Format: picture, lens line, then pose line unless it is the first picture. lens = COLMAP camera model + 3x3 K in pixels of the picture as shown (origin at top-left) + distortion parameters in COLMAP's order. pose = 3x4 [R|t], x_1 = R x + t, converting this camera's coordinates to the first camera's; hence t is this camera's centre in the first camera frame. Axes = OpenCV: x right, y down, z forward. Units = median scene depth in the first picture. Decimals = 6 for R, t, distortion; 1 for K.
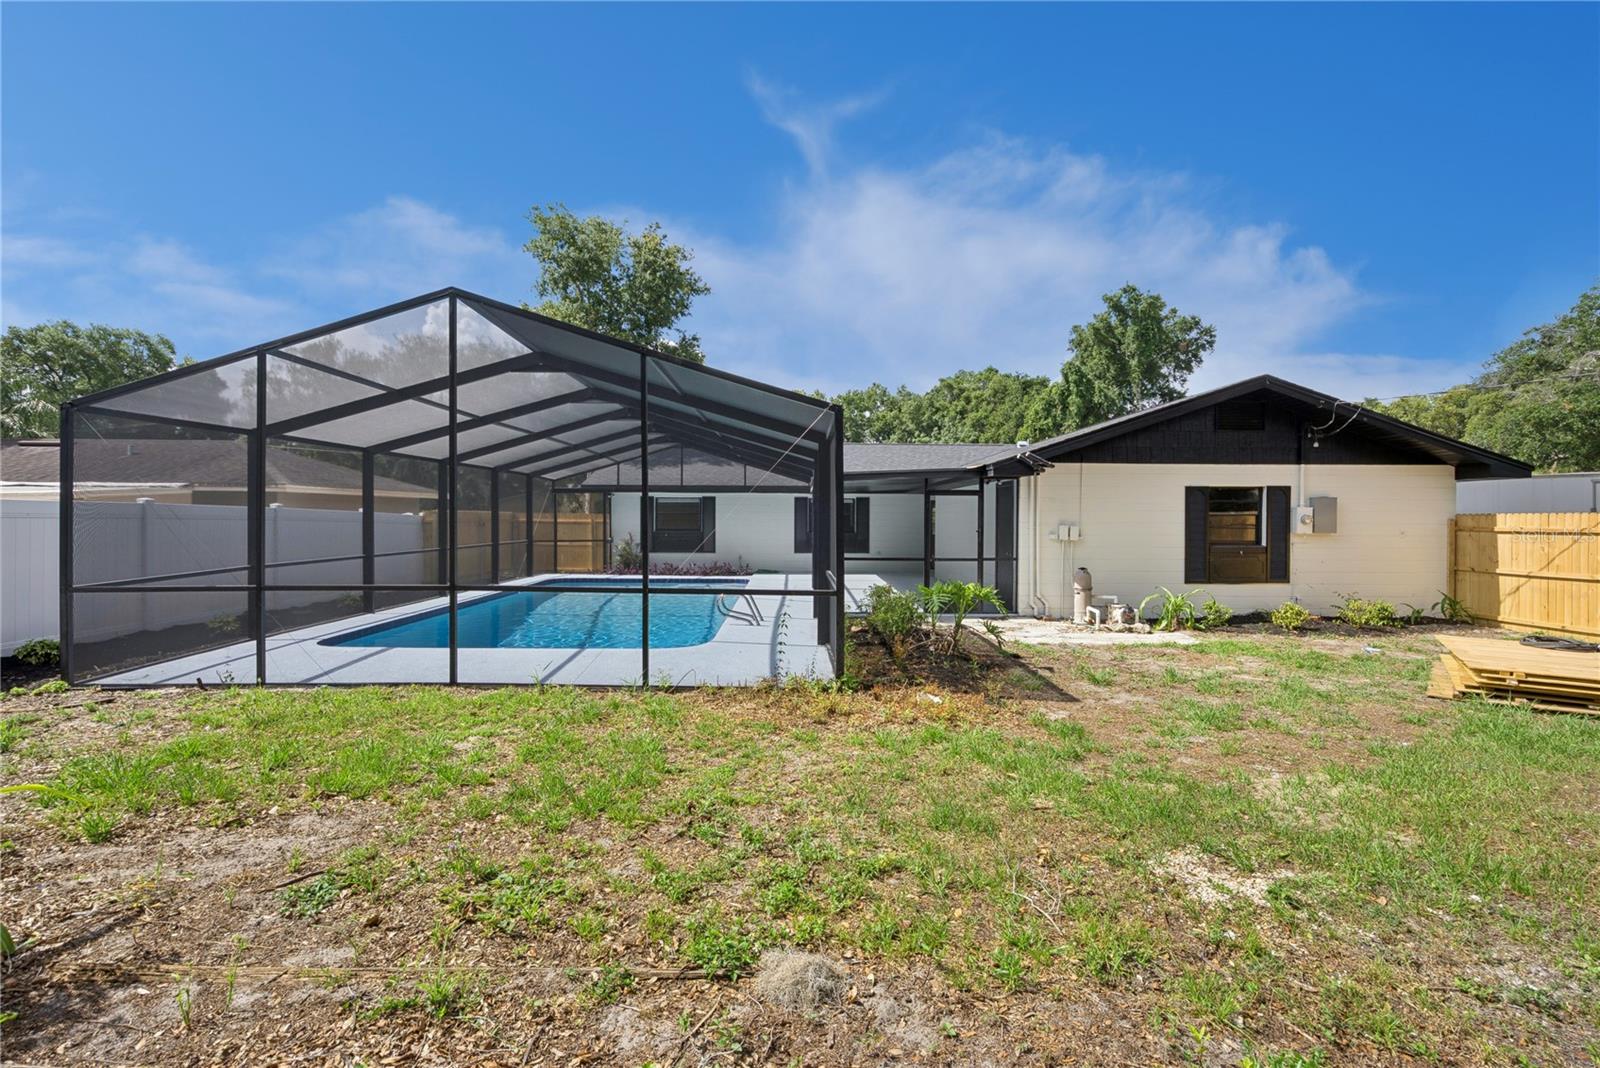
lens RADIAL K [[733.6, 0, 804.0], [0, 733.6, 540.6], [0, 0, 1]] dist [-0.006879, 0.003105]
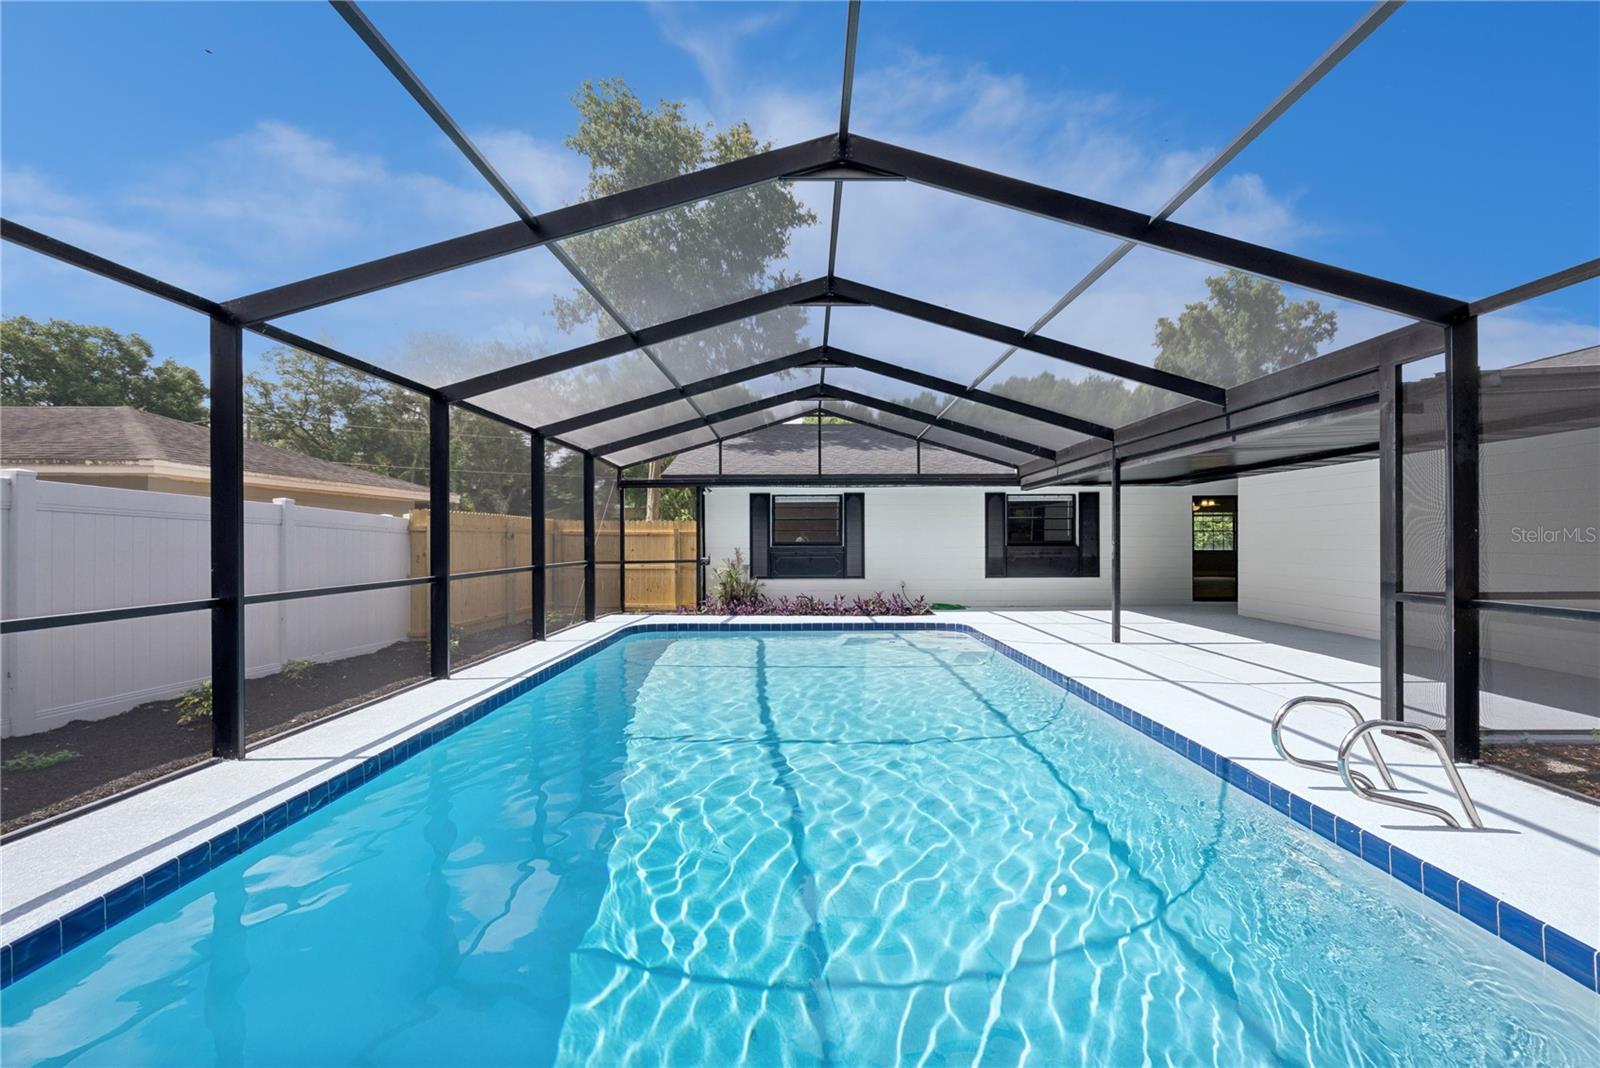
lens RADIAL K [[733.6, 0, 805.9], [0, 733.6, 540.5], [0, 0, 1]] dist [-0.006879, 0.003105]
pose [[0.999890, -0.009388, -0.011497, -0.166559], [0.009020, 0.999461, -0.031579, 0.002638], [0.011787, 0.031472, 0.999435, 0.351313]]
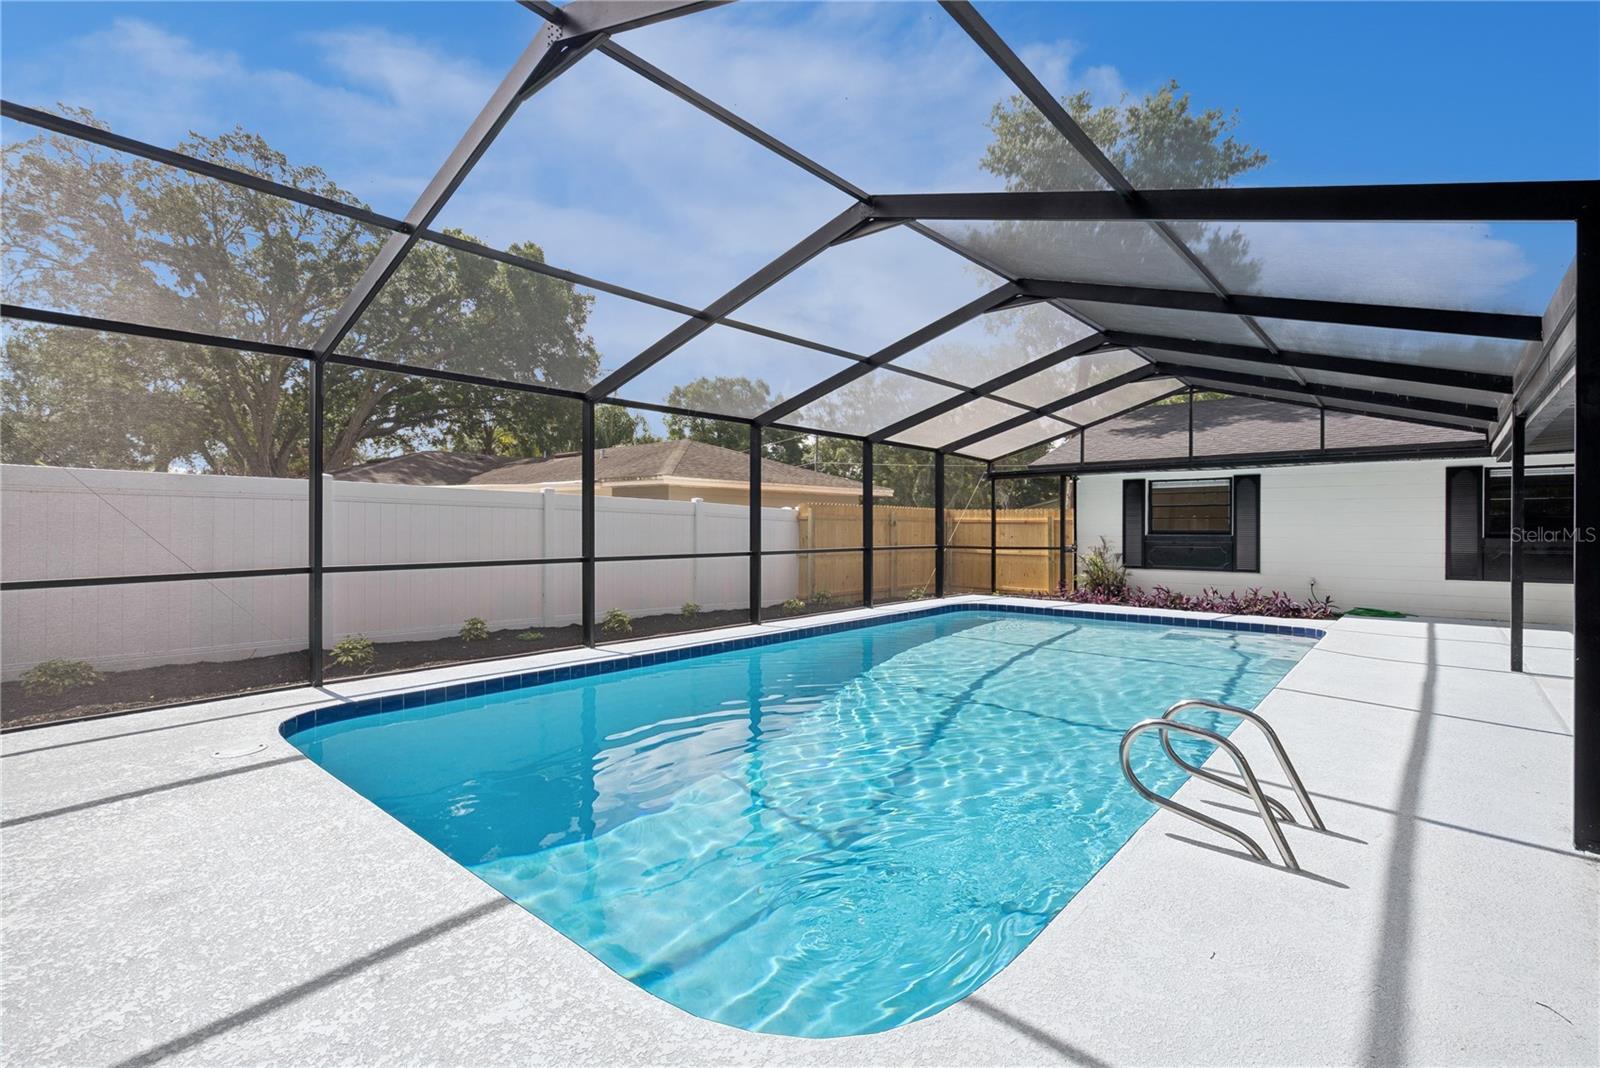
lens RADIAL K [[733.6, 0, 810.8], [0, 733.6, 527.2], [0, 0, 1]] dist [-0.006879, 0.003105]
pose [[0.751504, -0.005046, -0.659709, -0.008916], [-0.019296, 0.999375, -0.029625, 0.004363], [0.659446, 0.034993, 0.750937, 0.351941]]
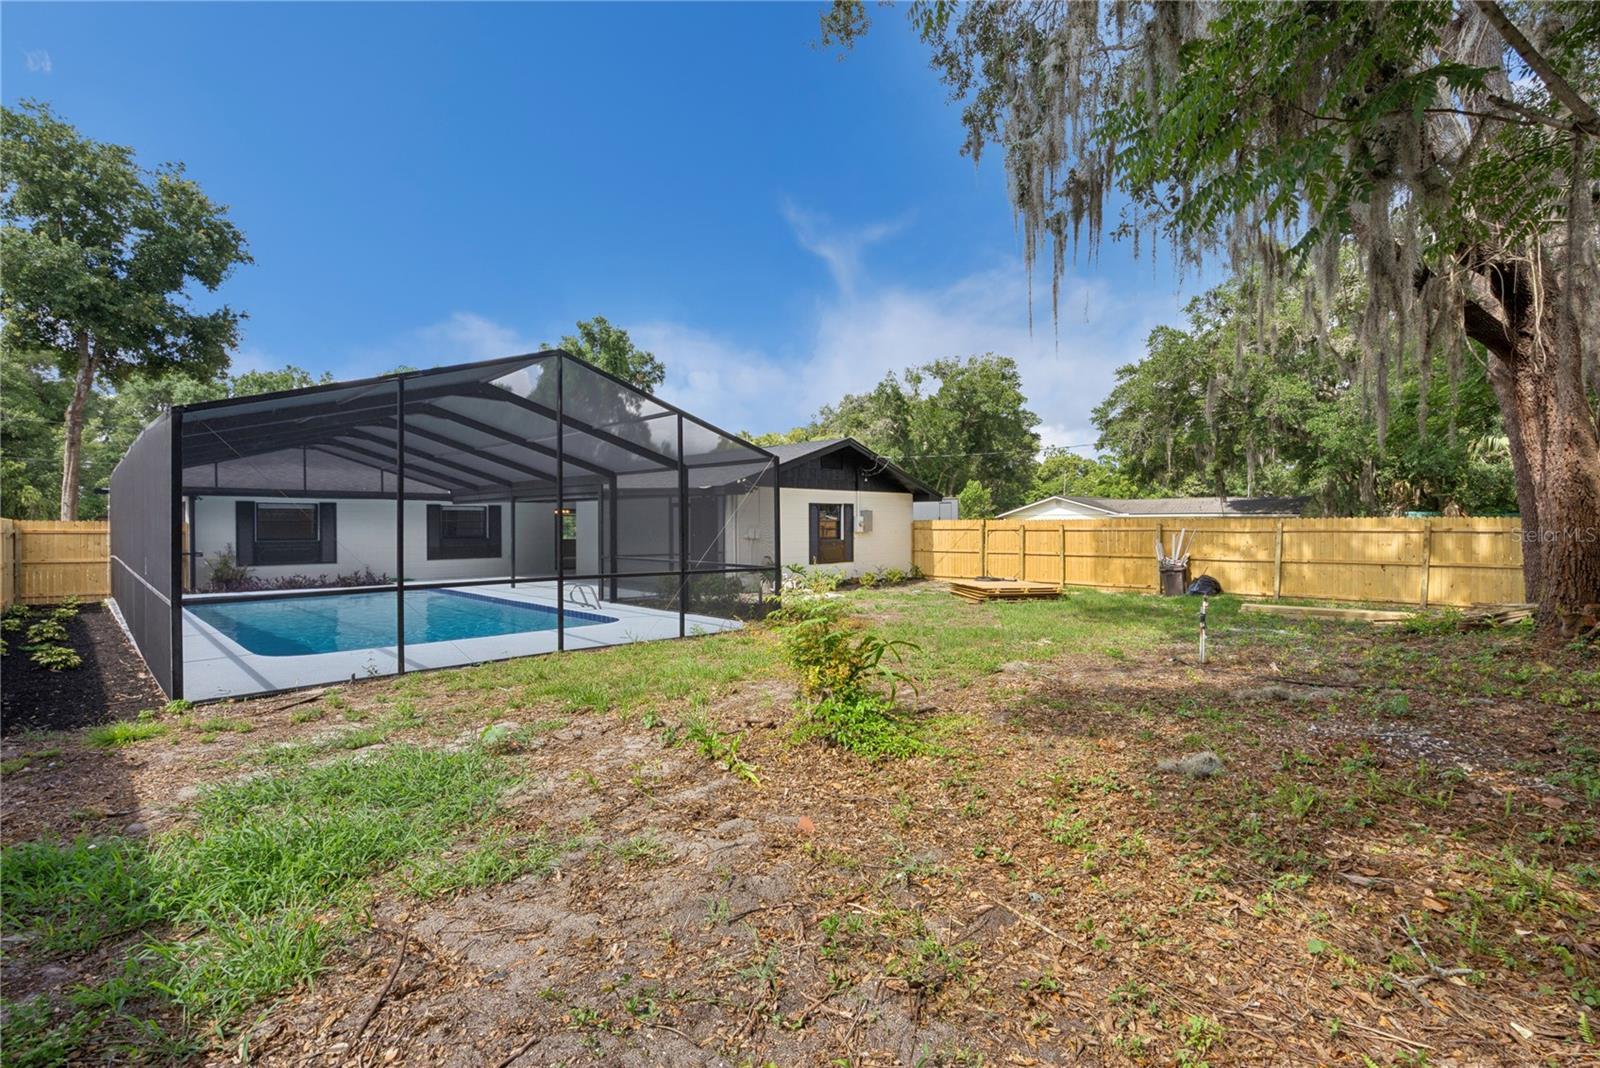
lens RADIAL K [[733.6, 0, 801.1], [0, 733.6, 544.3], [0, 0, 1]] dist [-0.006879, 0.003105]
pose [[0.717699, -0.025891, 0.695872, -0.345533], [0.026820, 0.999595, 0.009531, -0.000495], [-0.695837, 0.011823, 0.718102, -0.070225]]
